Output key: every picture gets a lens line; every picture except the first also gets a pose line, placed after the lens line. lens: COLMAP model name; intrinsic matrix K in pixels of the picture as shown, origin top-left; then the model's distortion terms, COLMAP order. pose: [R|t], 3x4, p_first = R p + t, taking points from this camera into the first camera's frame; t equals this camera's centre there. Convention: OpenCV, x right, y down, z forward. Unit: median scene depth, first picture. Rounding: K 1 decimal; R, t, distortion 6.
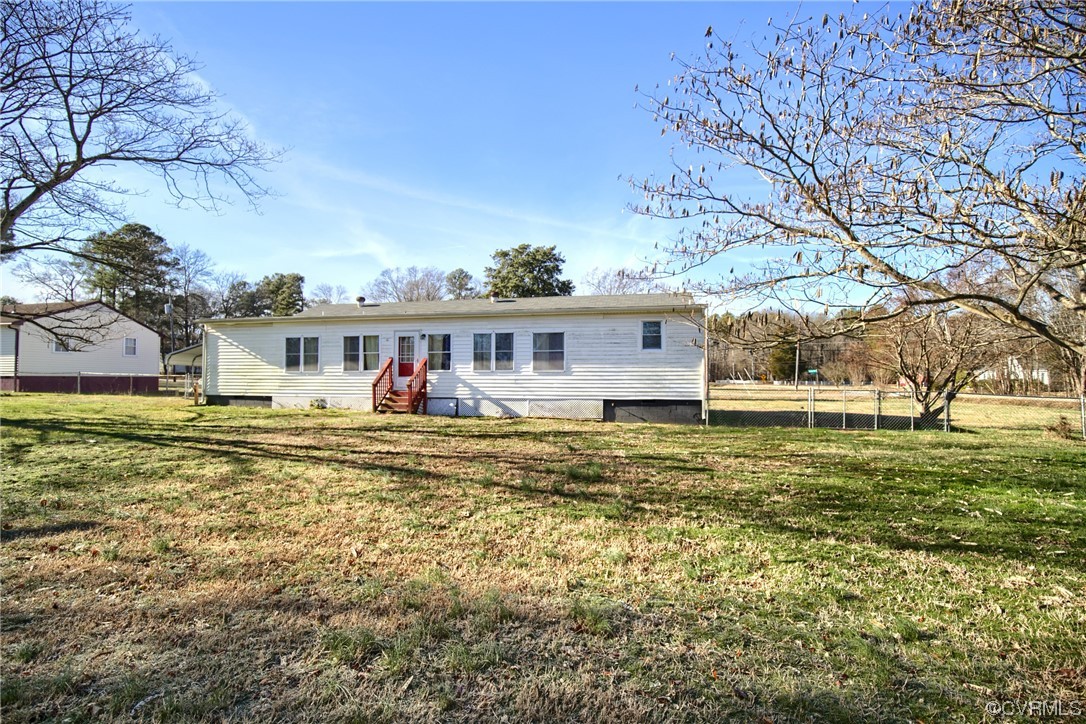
lens RADIAL K [[479.0, 0, 552.3], [0, 479.0, 366.2], [0, 0, 1]] dist [-0.018280, 0.000264]
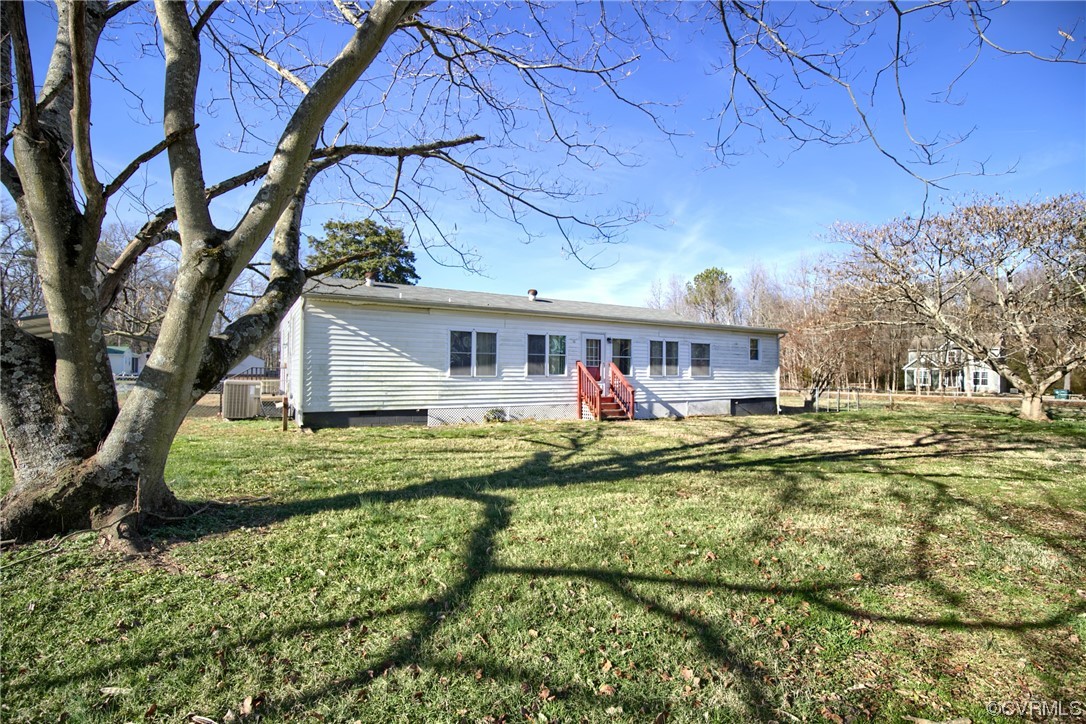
lens RADIAL K [[479.0, 0, 552.3], [0, 479.0, 366.2], [0, 0, 1]] dist [-0.018280, 0.000264]
pose [[0.744770, 0.017497, 0.667092, -0.975578], [-0.010317, 0.999839, -0.014706, 0.006579], [-0.667241, 0.004071, 0.744831, 0.340445]]
